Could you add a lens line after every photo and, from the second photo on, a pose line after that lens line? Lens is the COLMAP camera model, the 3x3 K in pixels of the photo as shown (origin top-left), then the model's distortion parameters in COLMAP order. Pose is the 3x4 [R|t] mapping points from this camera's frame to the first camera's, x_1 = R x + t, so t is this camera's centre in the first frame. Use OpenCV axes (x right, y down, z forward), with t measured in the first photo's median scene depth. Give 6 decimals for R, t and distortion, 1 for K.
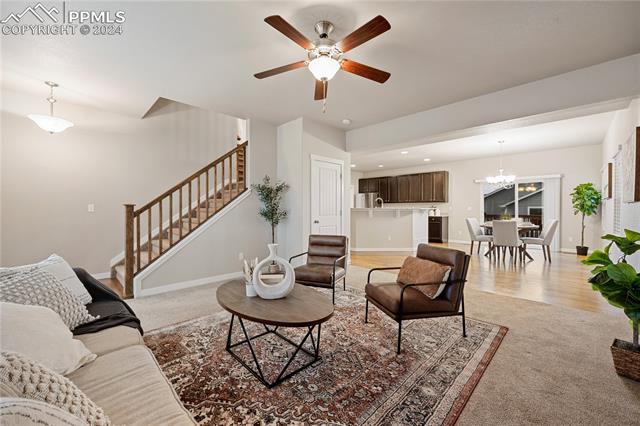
lens RADIAL K [[255.5, 0, 318.4], [0, 255.5, 211.1], [0, 0, 1]] dist [0.000227, 0.000012]
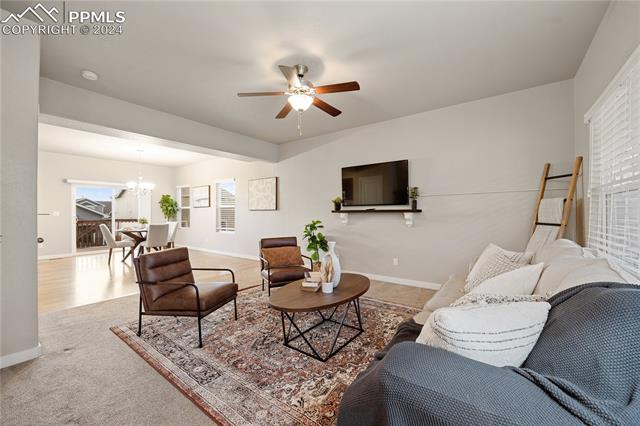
lens RADIAL K [[255.5, 0, 318.1], [0, 255.5, 213.7], [0, 0, 1]] dist [0.000227, 0.000012]
pose [[-0.147946, 0.000402, 0.988995, -1.352023], [0.004339, 0.999991, 0.000243, -0.020238], [-0.988986, 0.004328, -0.147947, 1.200038]]
